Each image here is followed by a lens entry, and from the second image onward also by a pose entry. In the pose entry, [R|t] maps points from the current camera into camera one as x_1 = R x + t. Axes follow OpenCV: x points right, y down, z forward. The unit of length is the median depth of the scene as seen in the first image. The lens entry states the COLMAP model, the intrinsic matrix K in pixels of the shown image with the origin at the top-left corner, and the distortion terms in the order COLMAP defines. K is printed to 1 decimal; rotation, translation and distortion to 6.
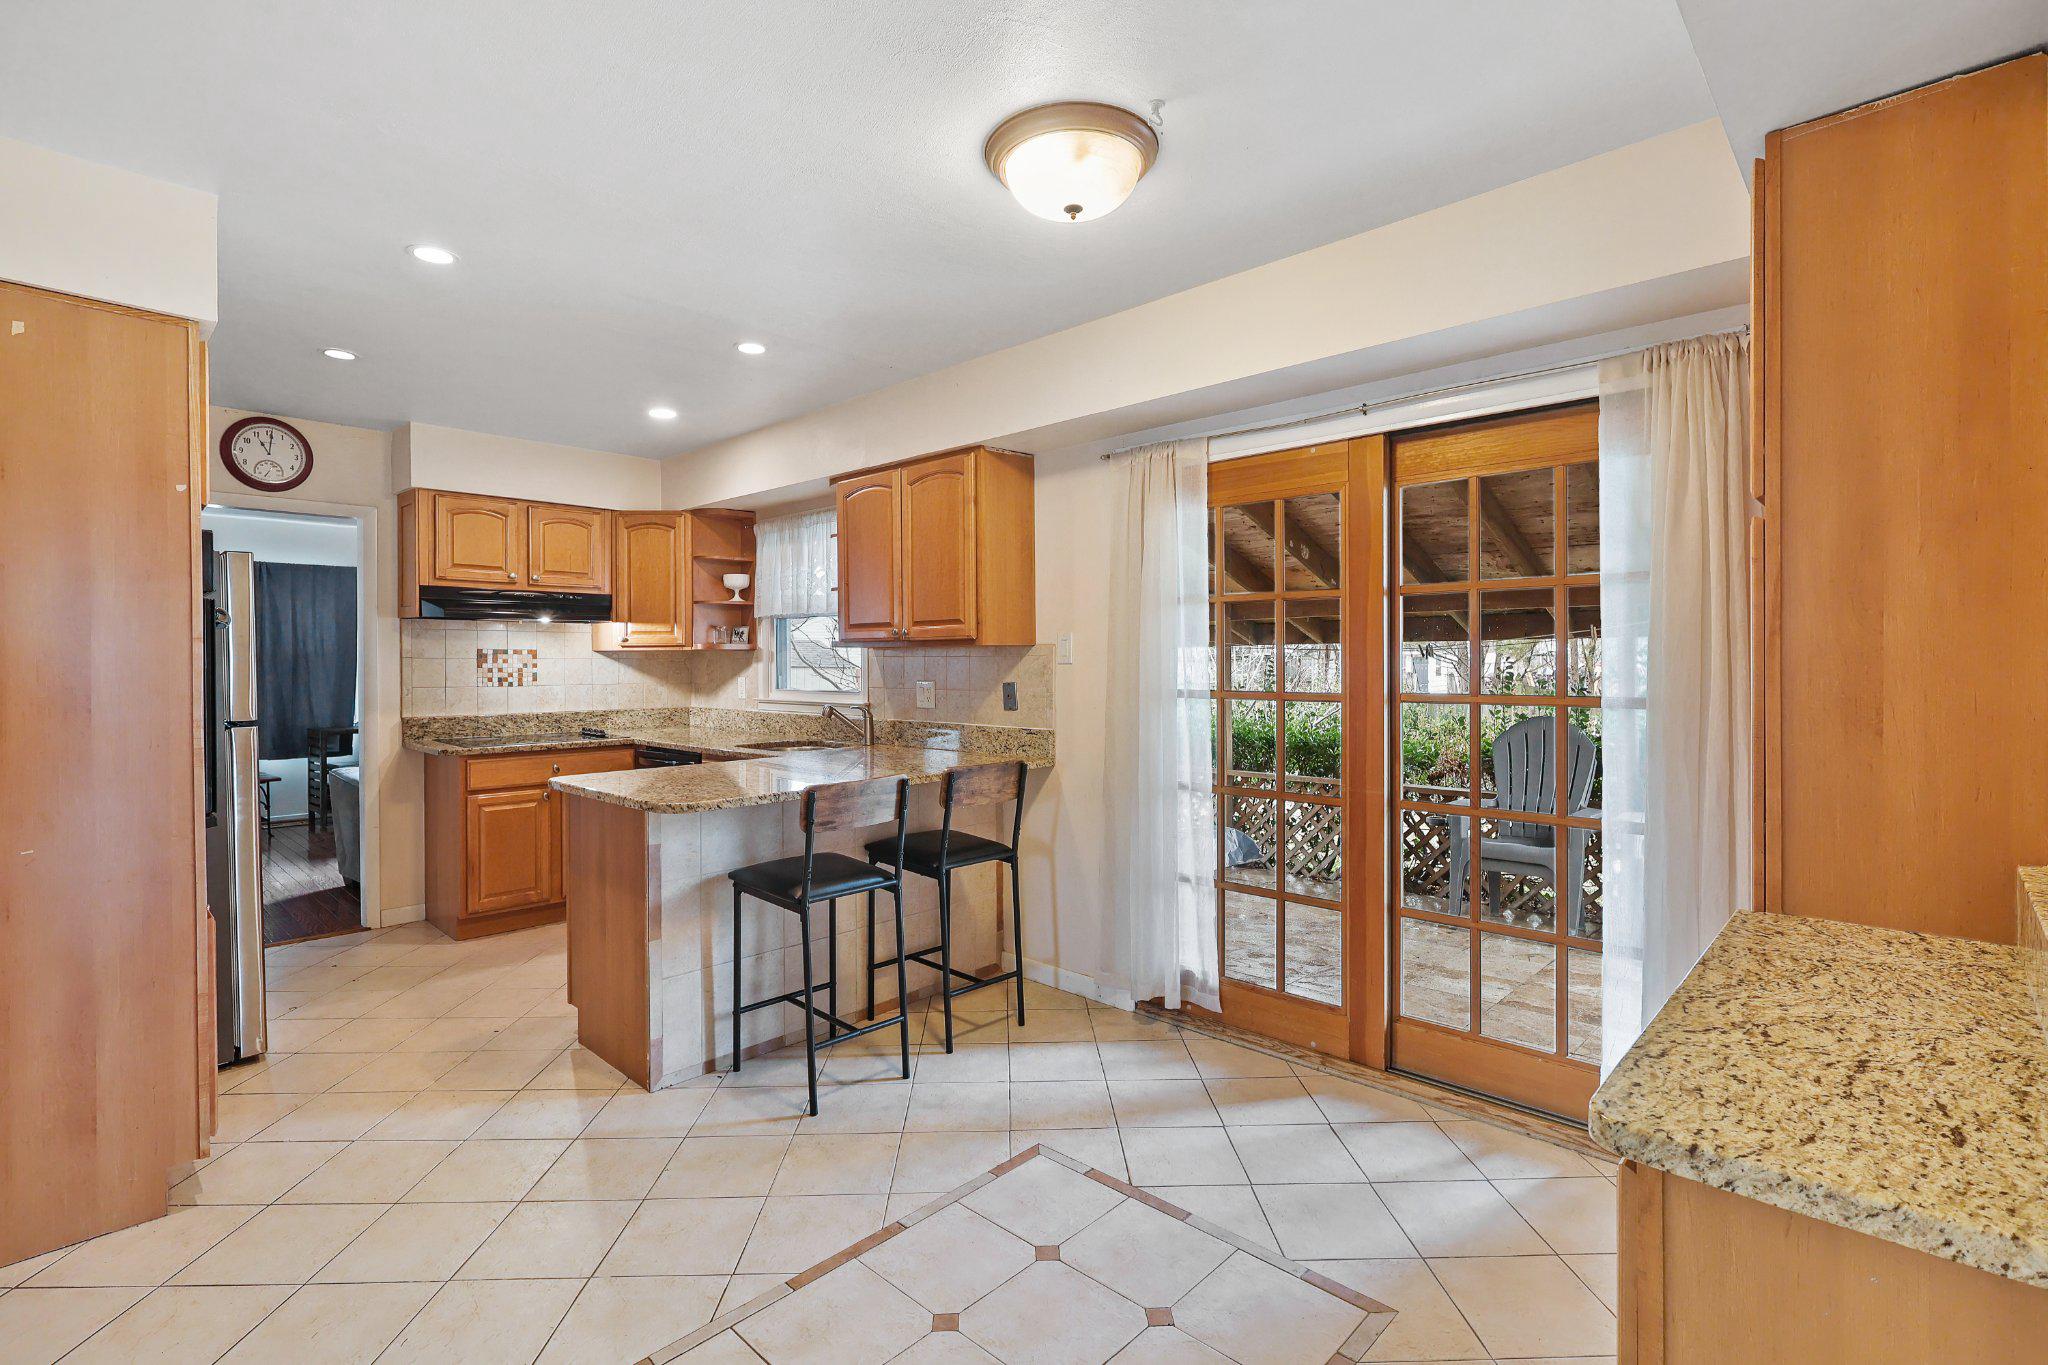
lens RADIAL K [[953.4, 0, 1025.4], [0, 953.4, 670.6], [0, 0, 1]] dist [-0.004951, 0.000385]
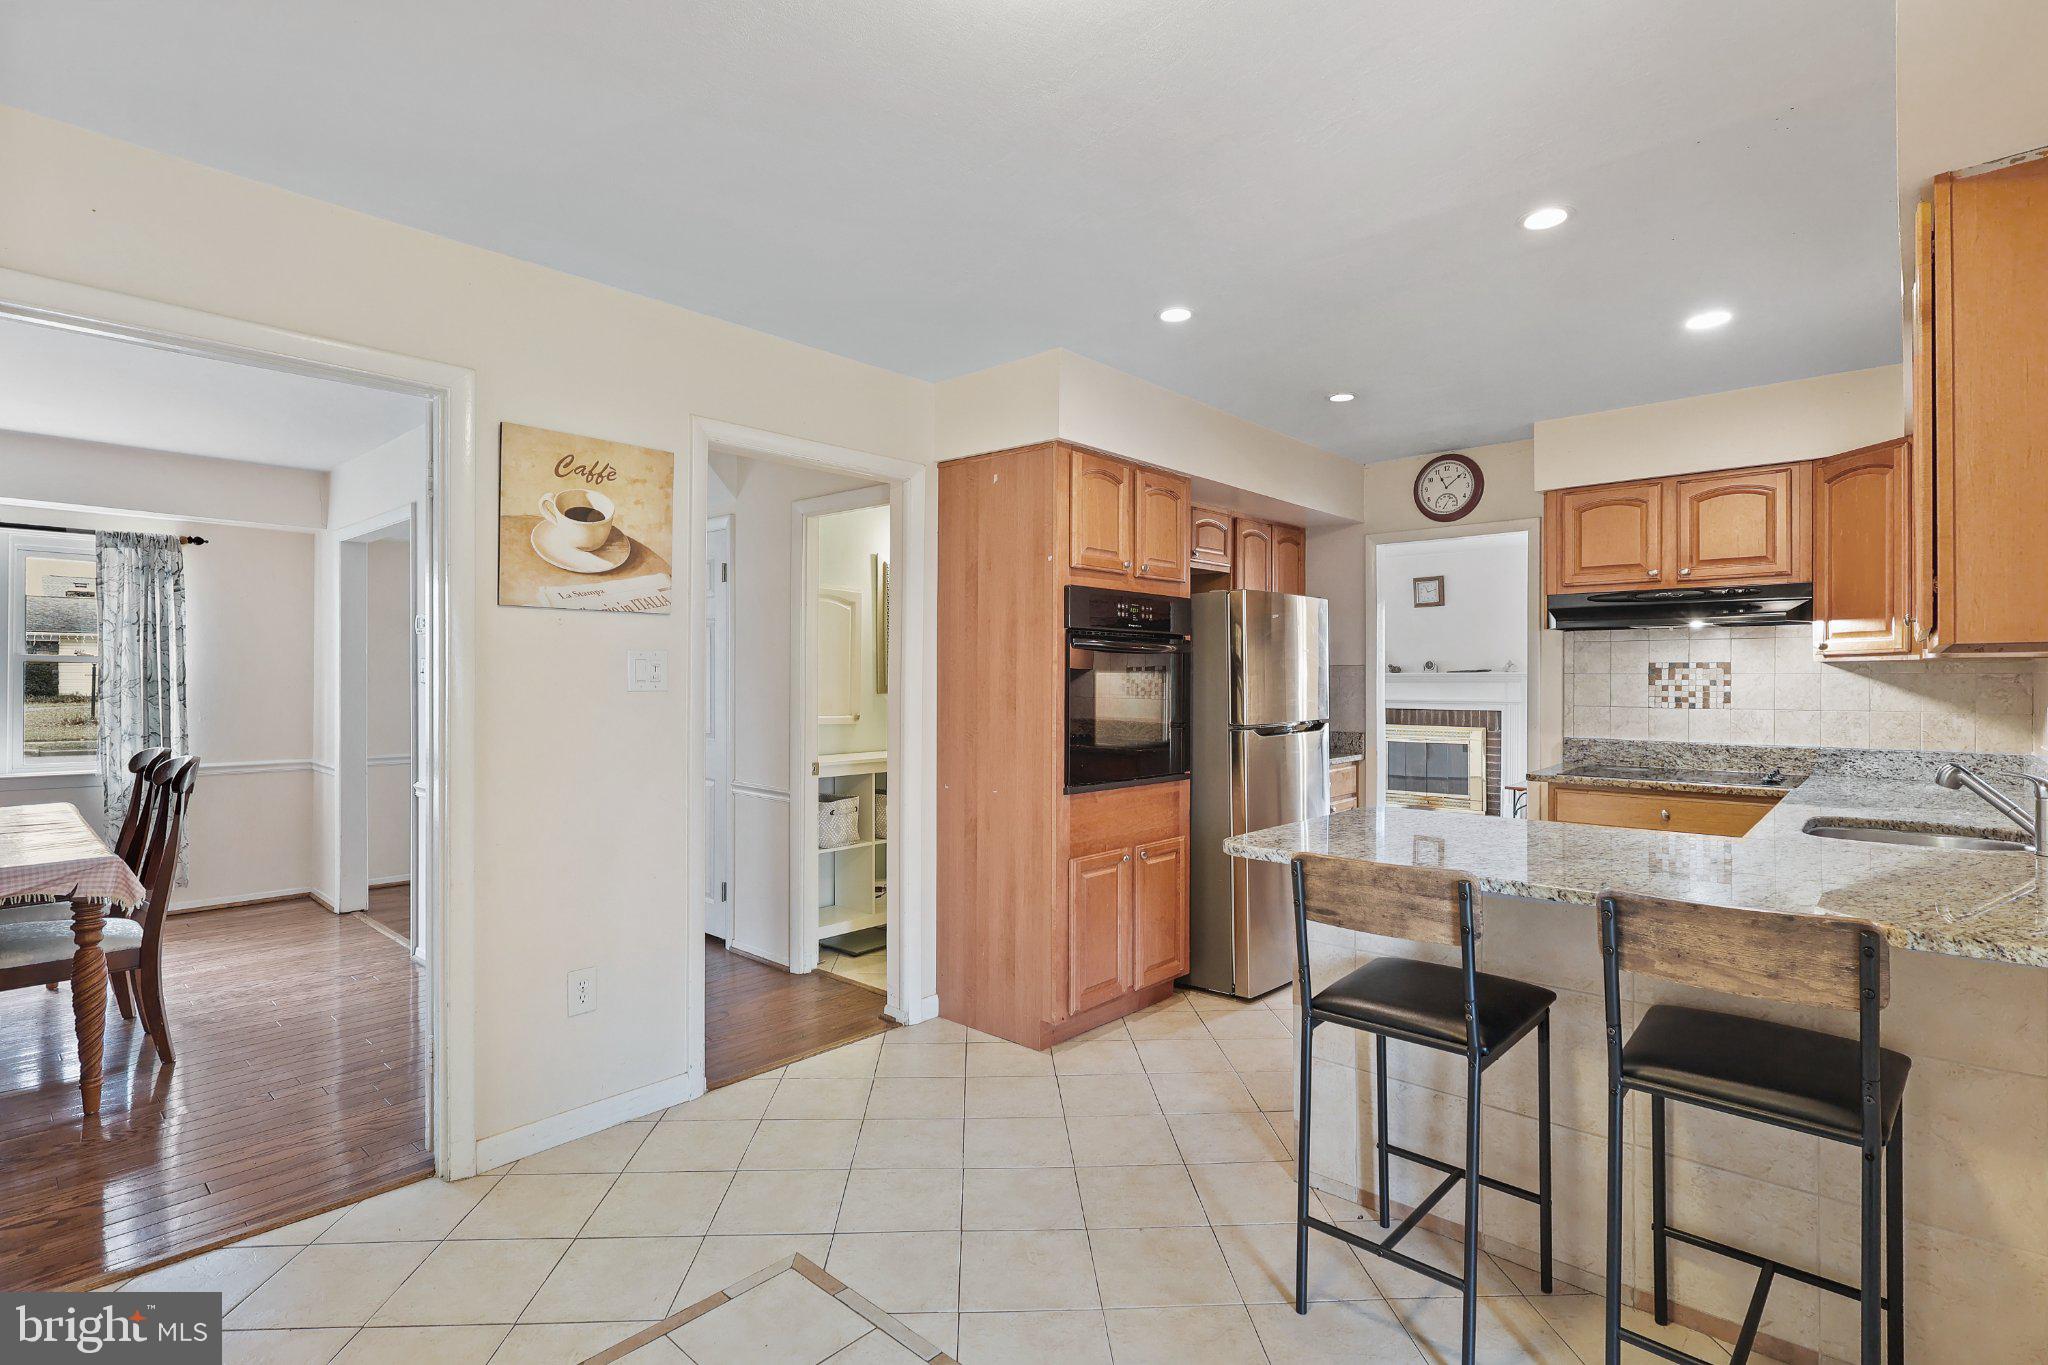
lens RADIAL K [[983.5, 0, 1024.7], [0, 983.5, 675.4], [0, 0, 1]] dist [-0.000868, -0.000319]
pose [[0.008220, -0.001248, -0.999965, 0.287028], [-0.010633, 0.999943, -0.001335, -0.004242], [0.999910, 0.010644, 0.008206, 0.436819]]
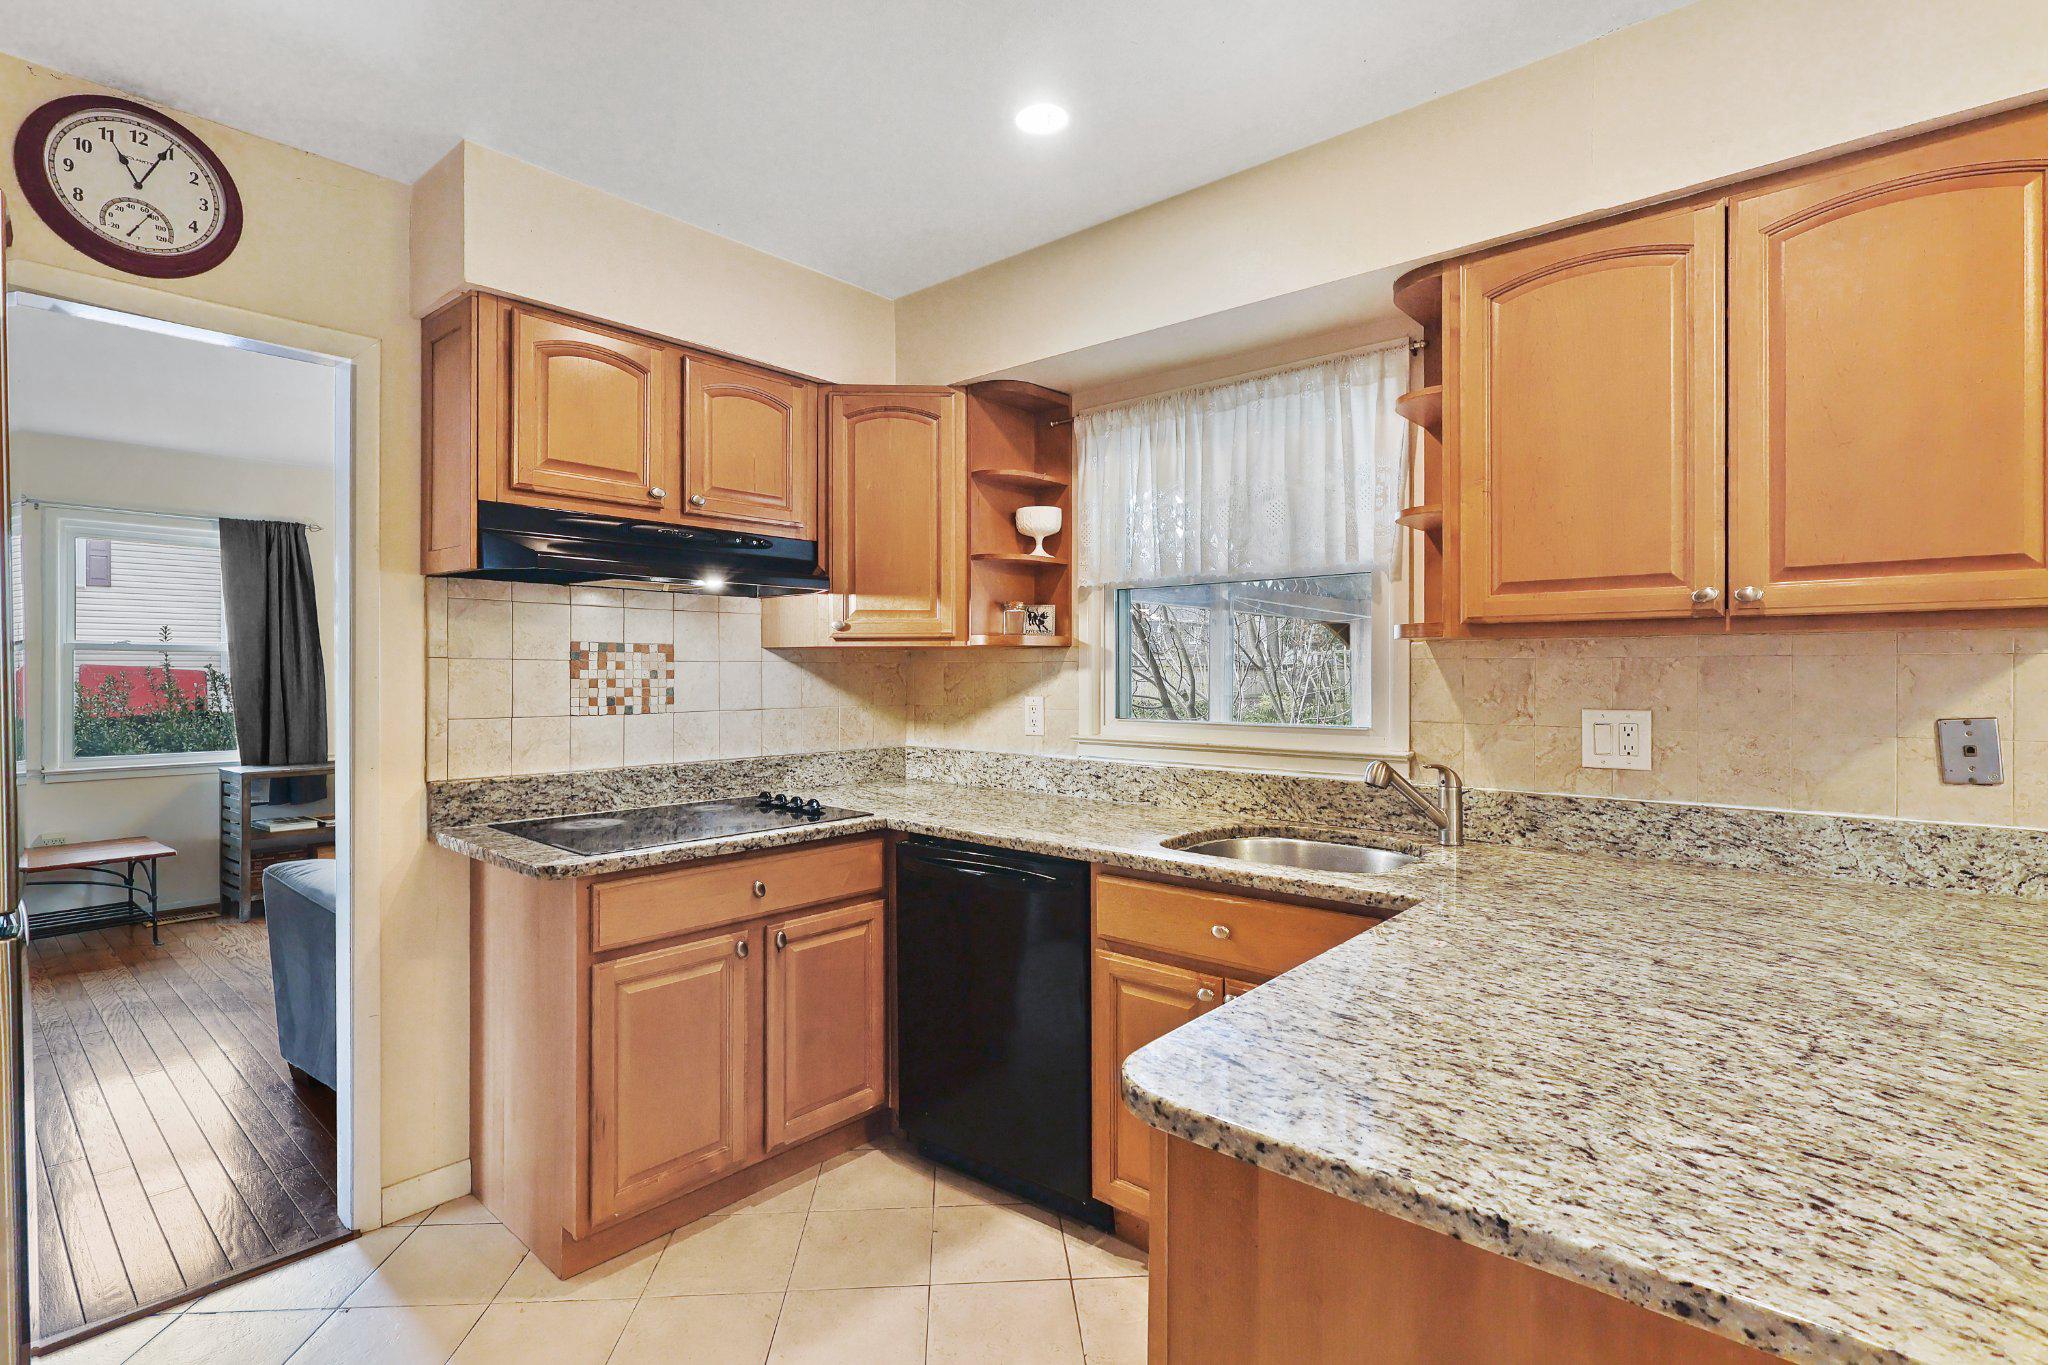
lens RADIAL K [[983.5, 0, 1024.7], [0, 983.5, 675.4], [0, 0, 1]] dist [-0.000868, -0.000319]
pose [[0.999134, 0.002587, 0.041520, -0.352455], [-0.002385, 0.999985, -0.004924, -0.002490], [-0.041532, 0.004820, 0.999126, 0.461674]]
